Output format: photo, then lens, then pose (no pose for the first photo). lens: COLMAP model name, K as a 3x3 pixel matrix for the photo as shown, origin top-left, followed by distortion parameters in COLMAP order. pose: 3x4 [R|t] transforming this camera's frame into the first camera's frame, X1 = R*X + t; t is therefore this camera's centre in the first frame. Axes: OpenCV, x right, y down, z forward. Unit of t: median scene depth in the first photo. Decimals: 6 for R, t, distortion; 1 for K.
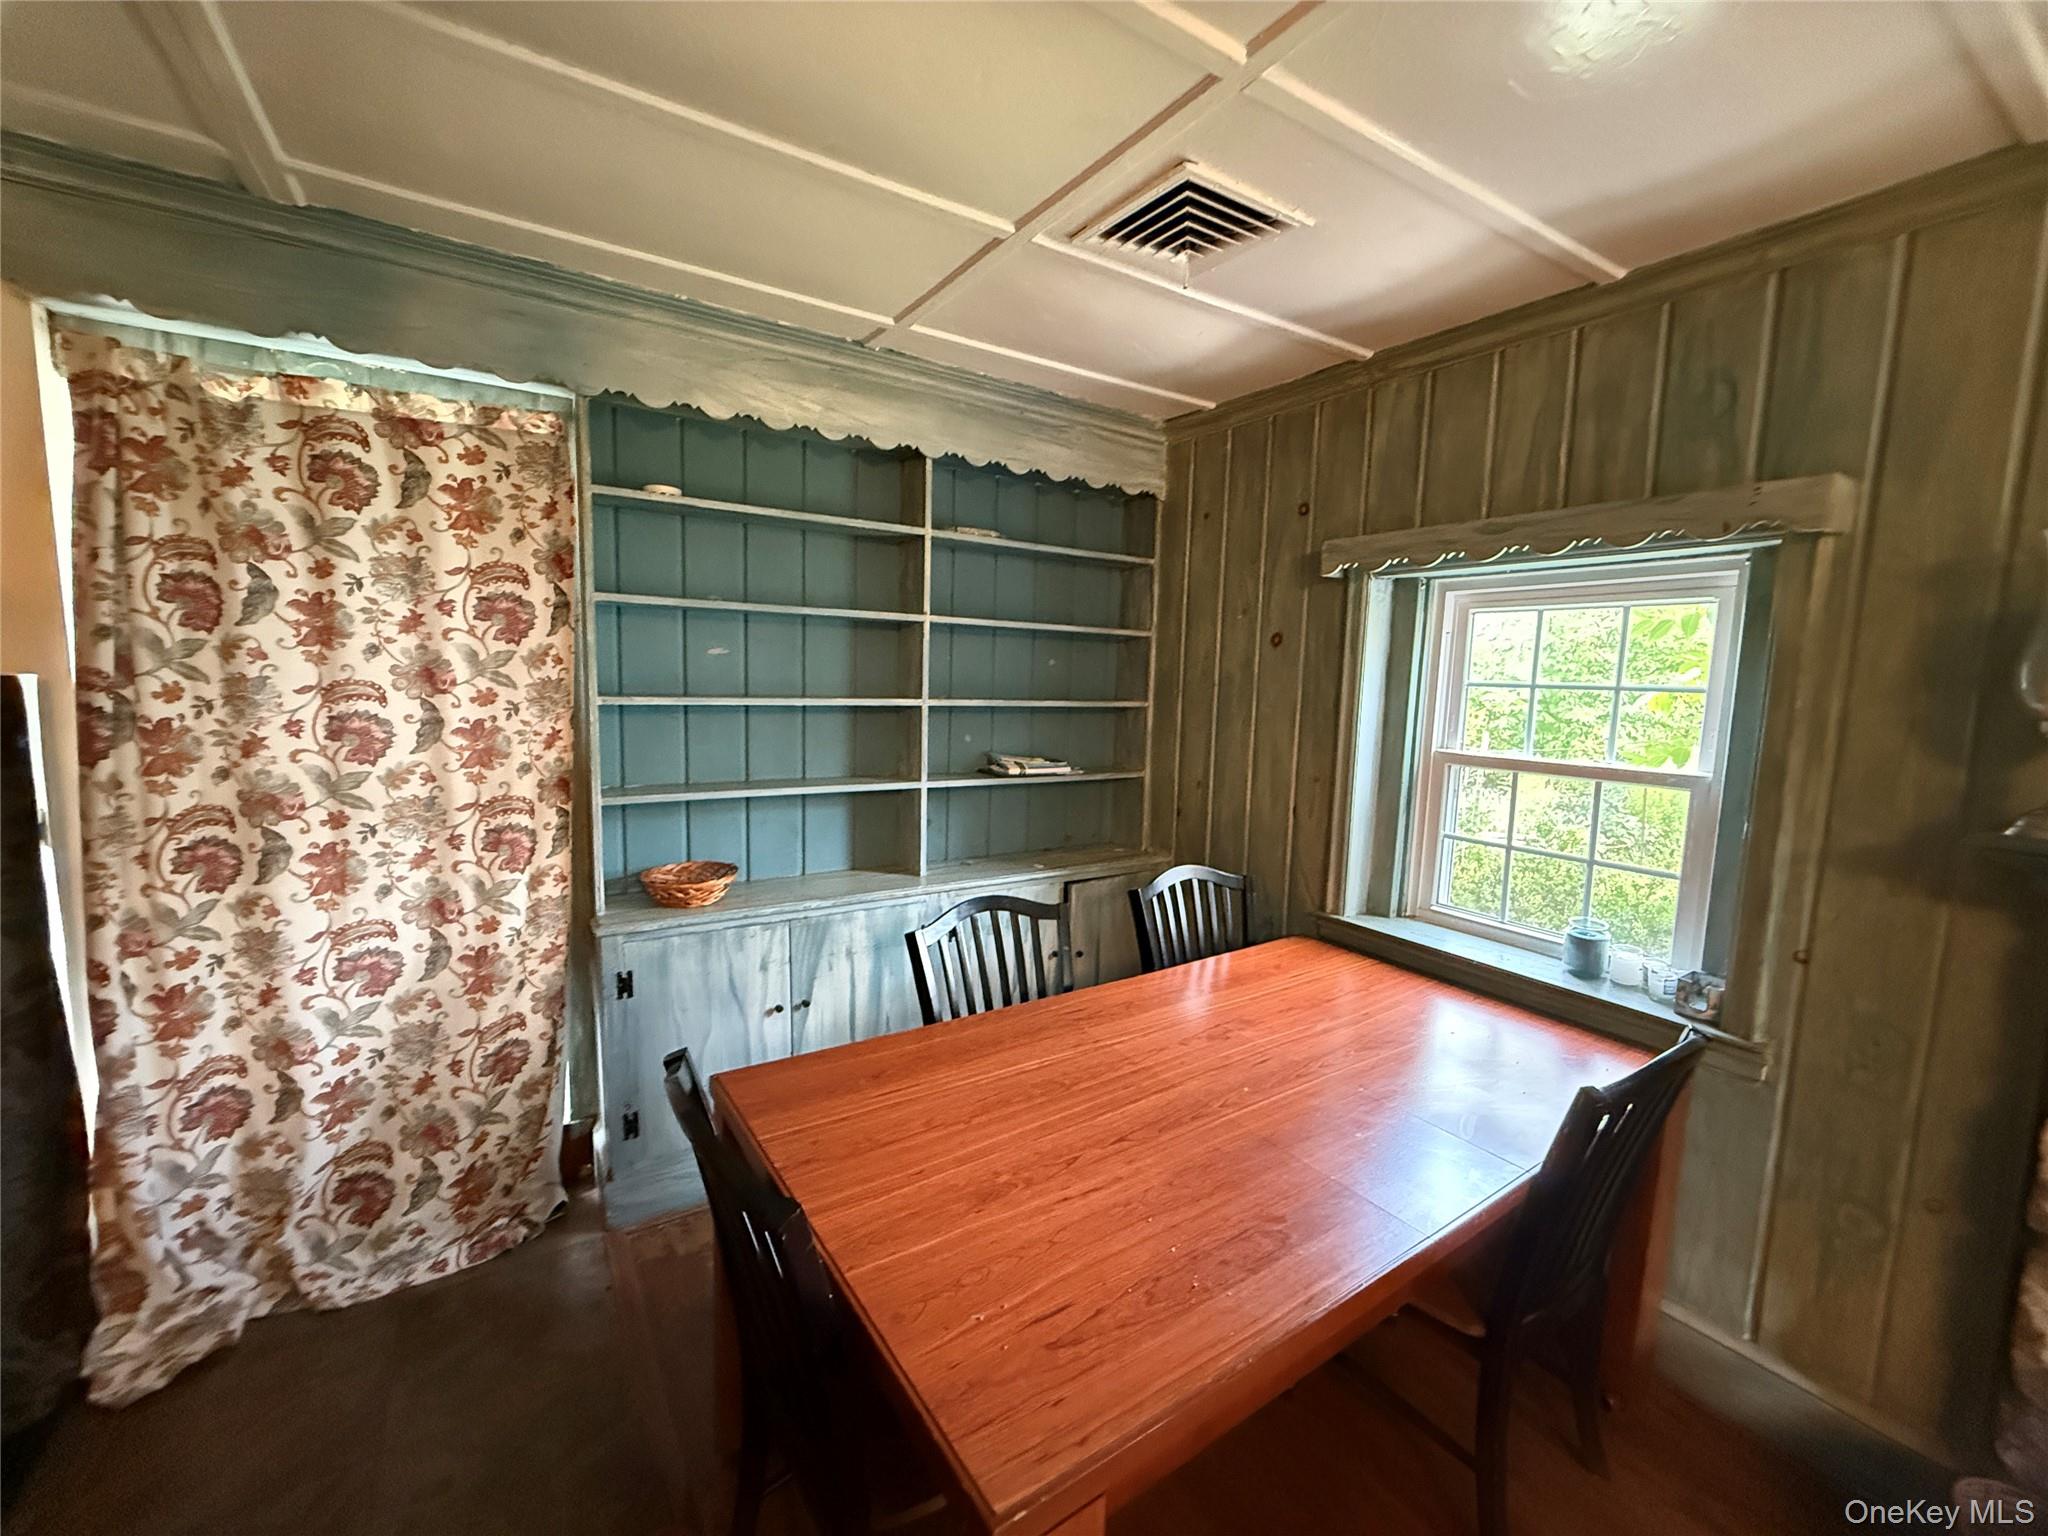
lens RADIAL K [[818.1, 0, 1018.5], [0, 818.1, 770.1], [0, 0, 1]] dist [0.000798, -0.000132]
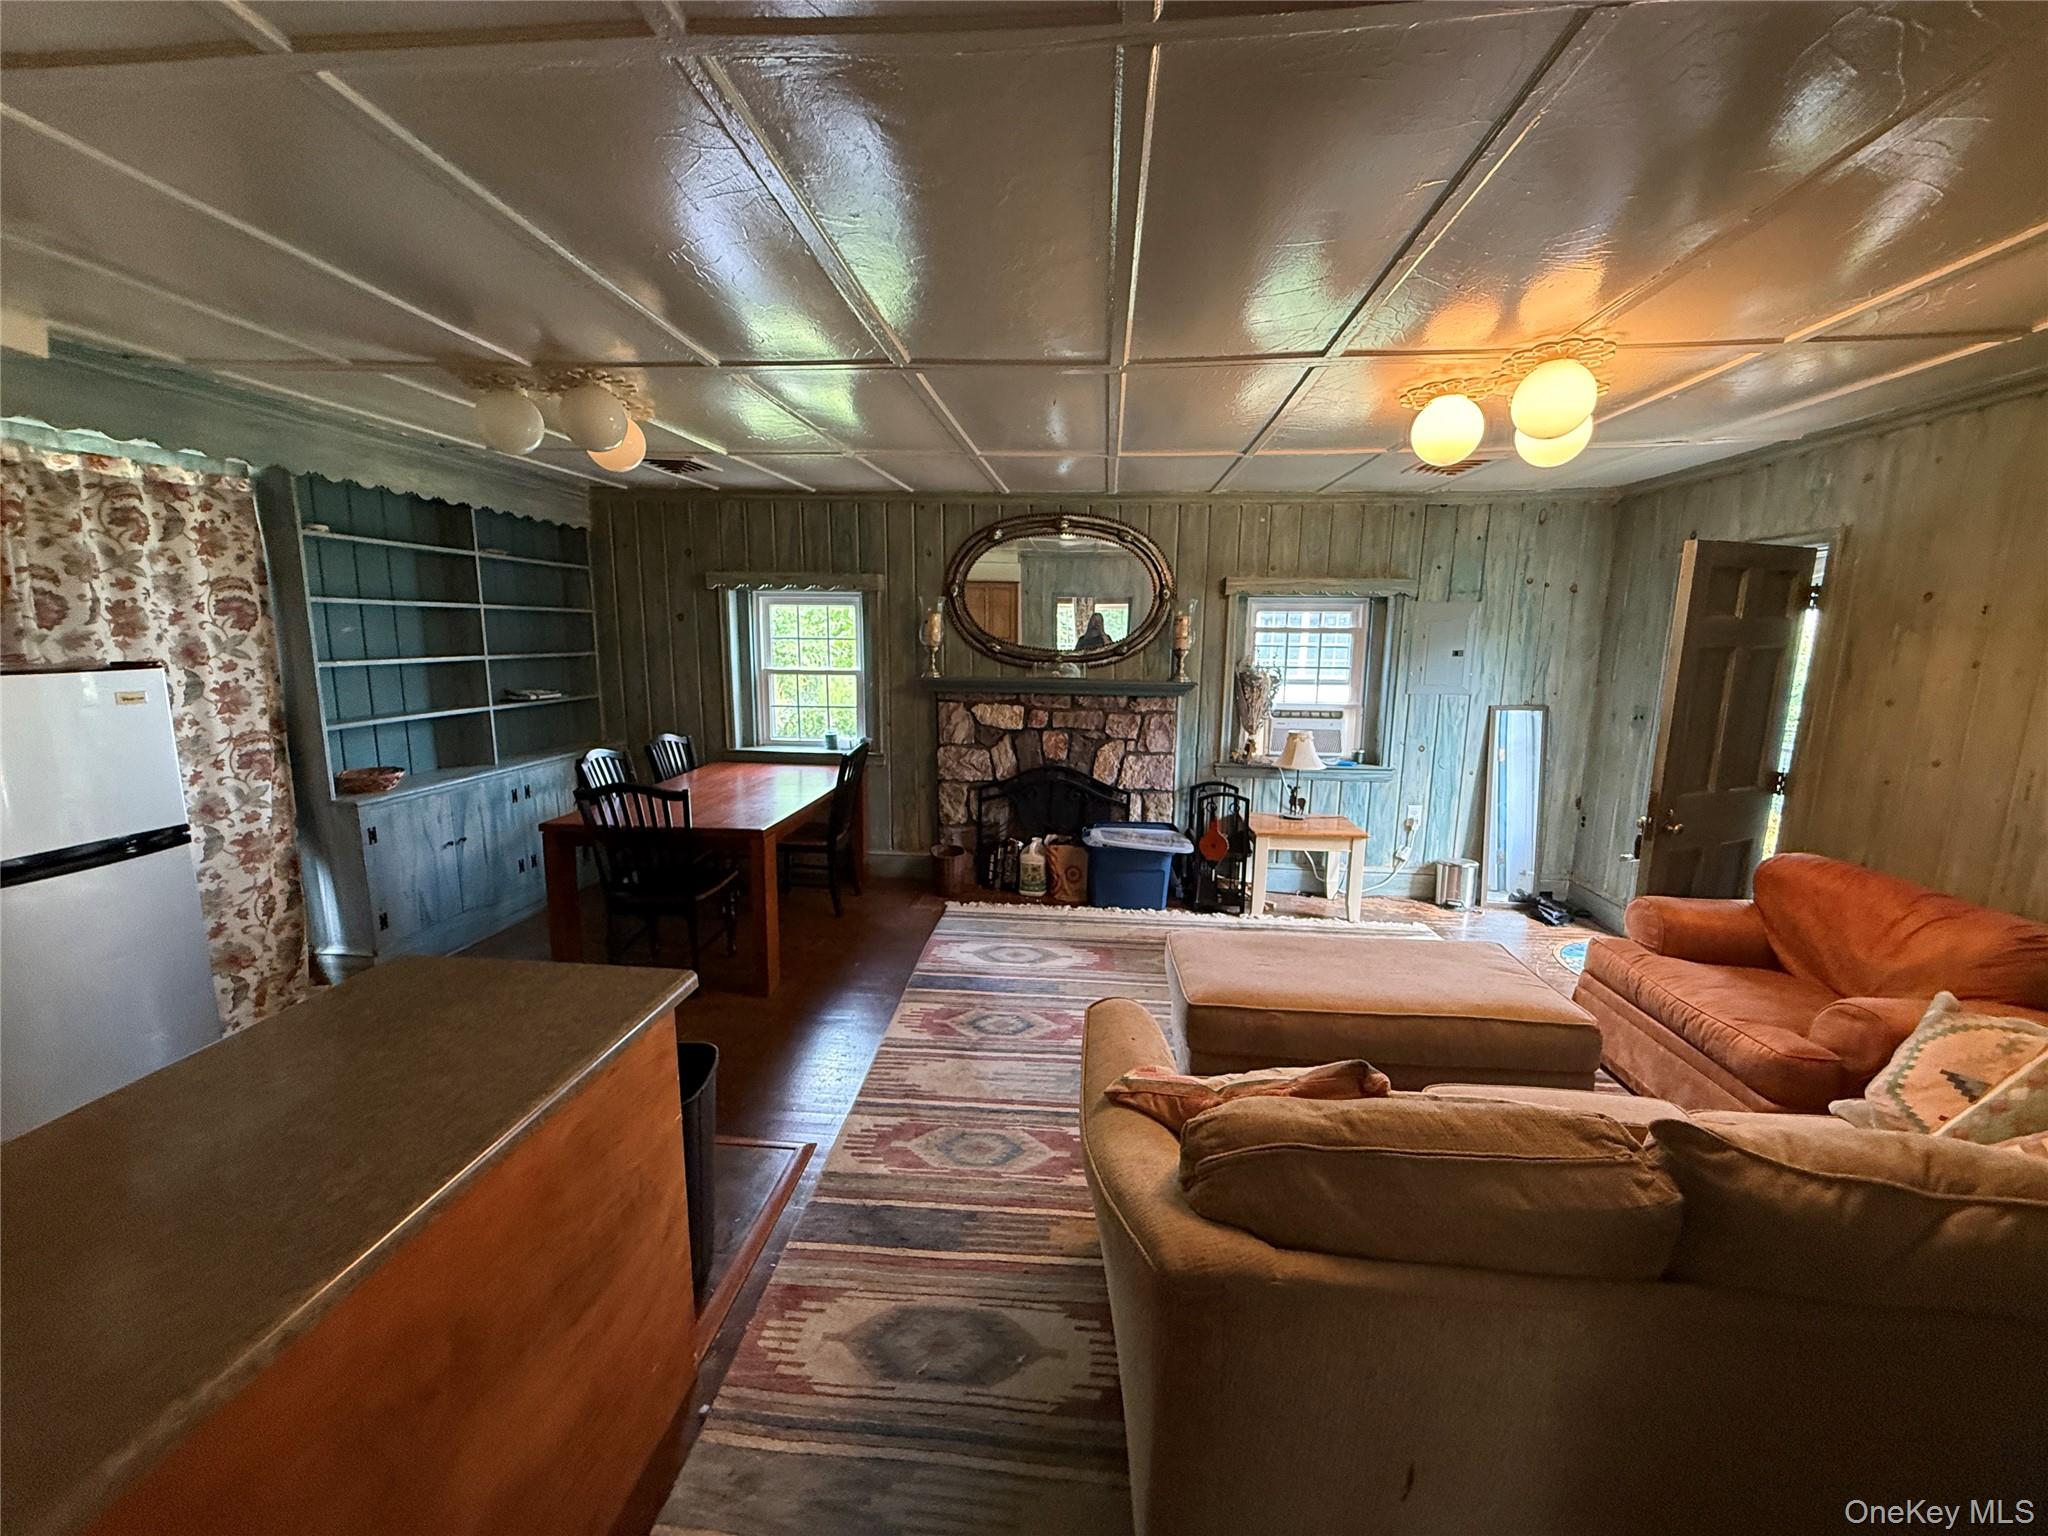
lens RADIAL K [[818.1, 0, 1019.4], [0, 818.1, 770.5], [0, 0, 1]] dist [0.000798, -0.000132]
pose [[0.619196, -0.152710, 0.770244, -0.949186], [0.097599, 0.988268, 0.117477, 0.066244], [-0.779148, 0.002434, 0.626836, -1.091383]]
